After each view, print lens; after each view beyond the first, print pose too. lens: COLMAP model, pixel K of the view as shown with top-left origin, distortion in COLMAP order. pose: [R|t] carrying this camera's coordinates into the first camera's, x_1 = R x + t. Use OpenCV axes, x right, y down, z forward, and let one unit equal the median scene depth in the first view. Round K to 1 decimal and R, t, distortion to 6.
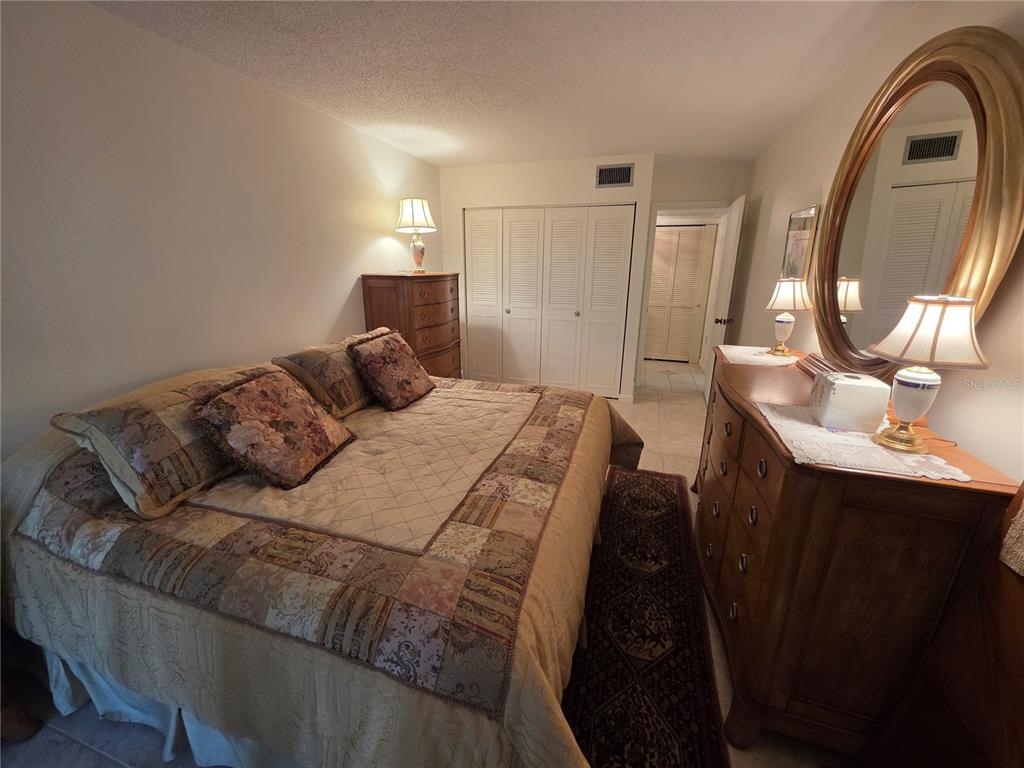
lens RADIAL K [[412.2, 0, 512.8], [0, 412.2, 382.7], [0, 0, 1]] dist [-0.008759, -0.000002]
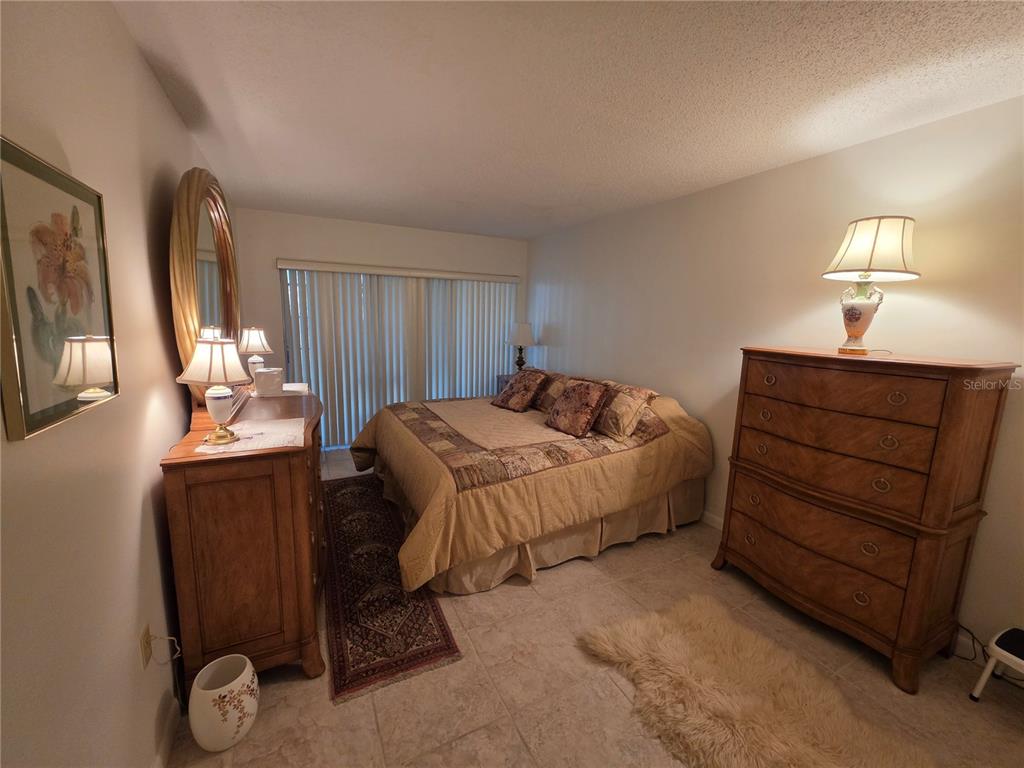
lens RADIAL K [[412.2, 0, 512.5], [0, 412.2, 384.1], [0, 0, 1]] dist [-0.008759, -0.000002]
pose [[-0.713532, 0.087217, -0.695173, 0.713839], [-0.224498, 0.911444, 0.344777, -0.479089], [0.663681, 0.402074, -0.630764, 1.612998]]
